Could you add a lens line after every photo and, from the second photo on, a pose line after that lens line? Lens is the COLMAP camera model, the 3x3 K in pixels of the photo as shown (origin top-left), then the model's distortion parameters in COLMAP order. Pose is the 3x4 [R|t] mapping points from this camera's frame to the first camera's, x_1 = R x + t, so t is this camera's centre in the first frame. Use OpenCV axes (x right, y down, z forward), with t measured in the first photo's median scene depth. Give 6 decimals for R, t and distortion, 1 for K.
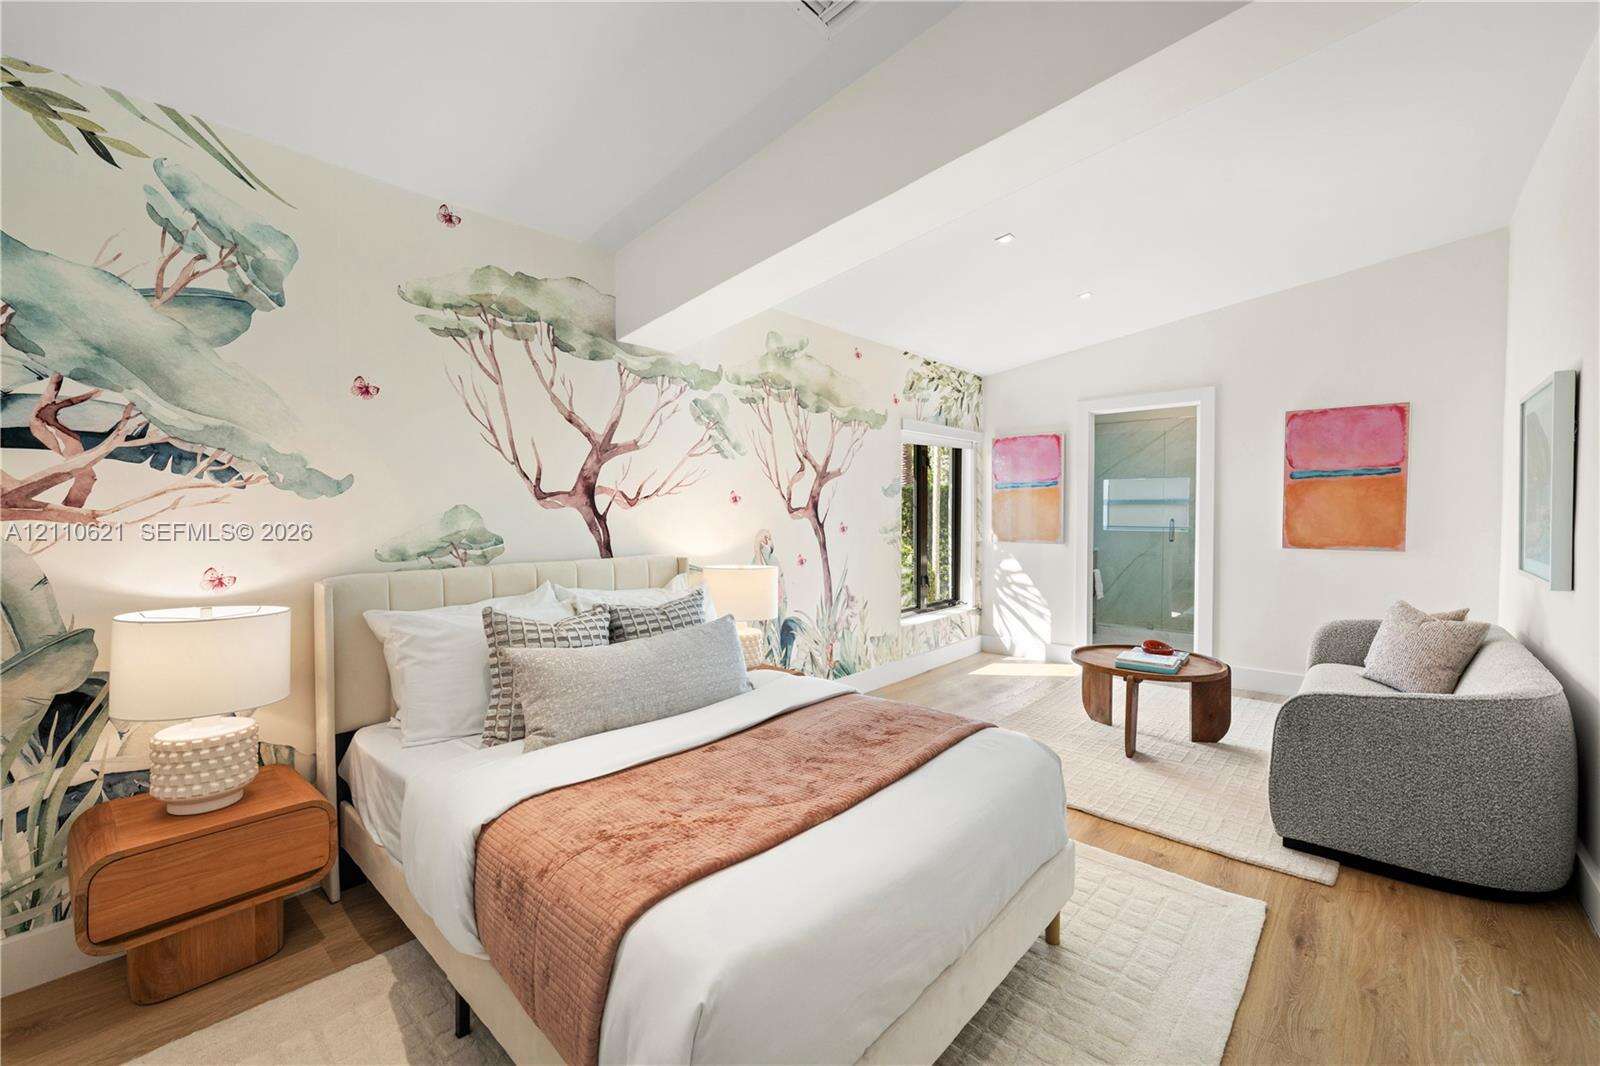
lens RADIAL K [[654.7, 0, 801.2], [0, 654.7, 517.3], [0, 0, 1]] dist [0.001656, 0.000309]
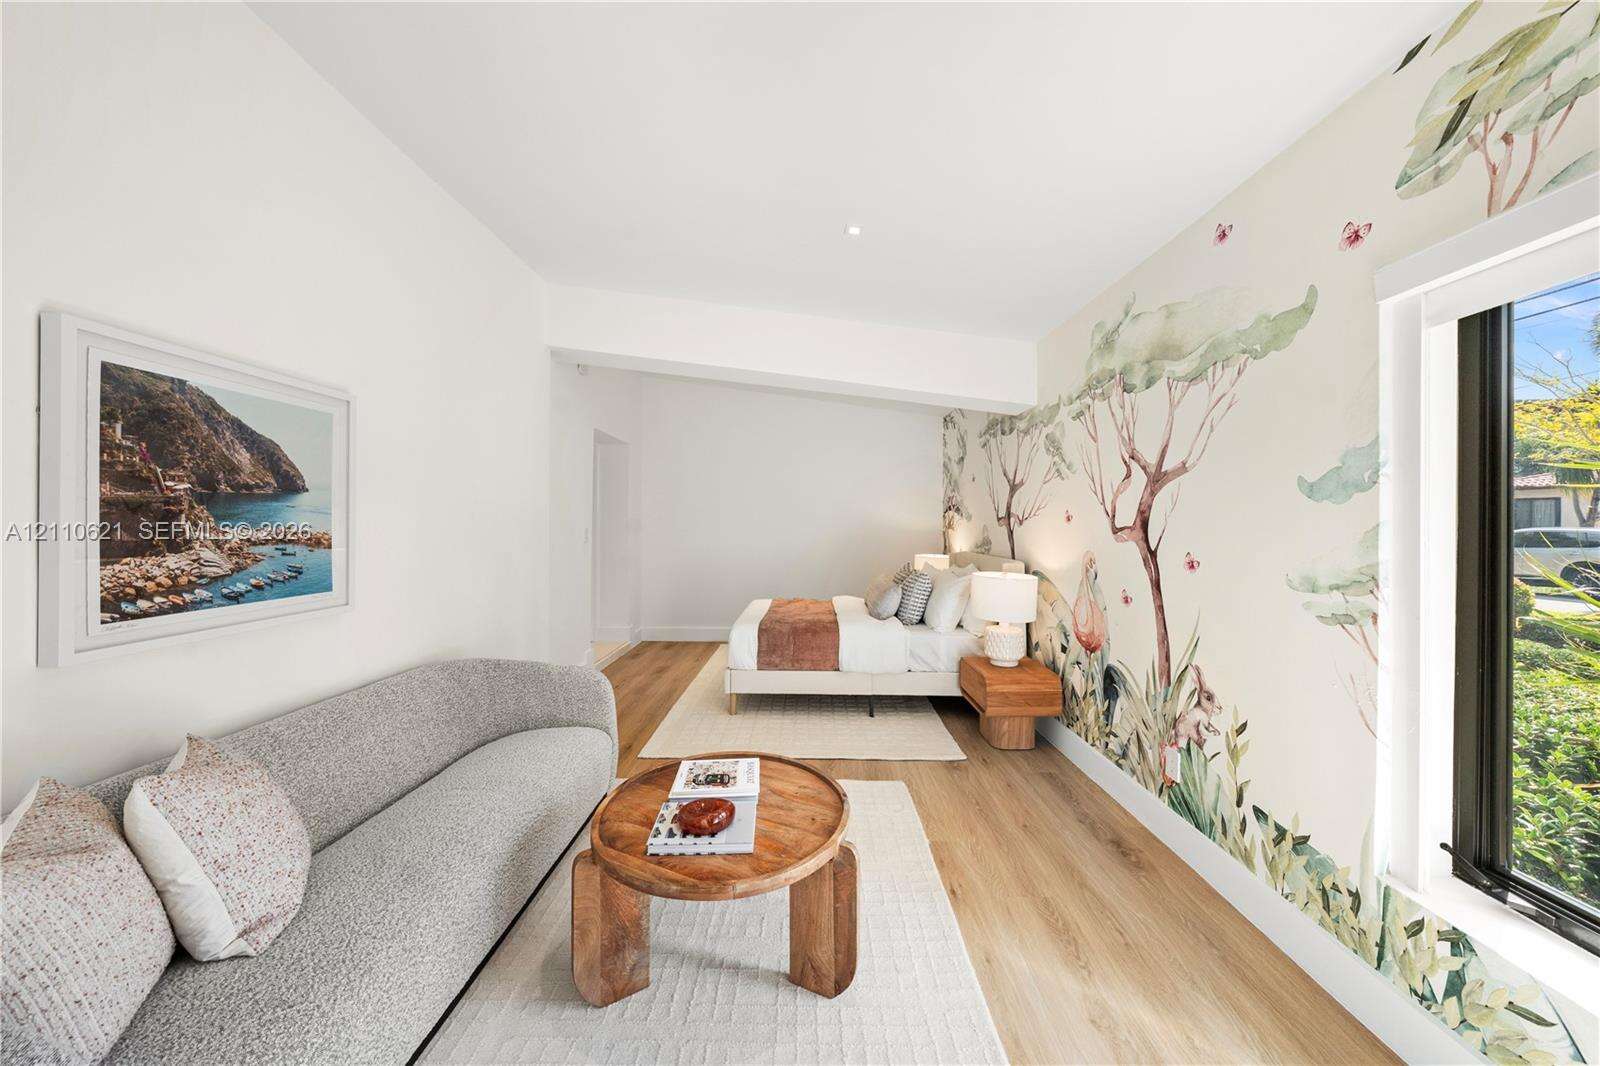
lens RADIAL K [[551.0, 0, 803.3], [0, 551.0, 527.0], [0, 0, 1]] dist [0.000044, 0.000021]
pose [[-0.756454, 0.000147, -0.654046, 0.672240], [-0.013320, 0.999789, 0.015630, -0.019164], [0.653911, 0.020535, -0.756293, 1.202638]]
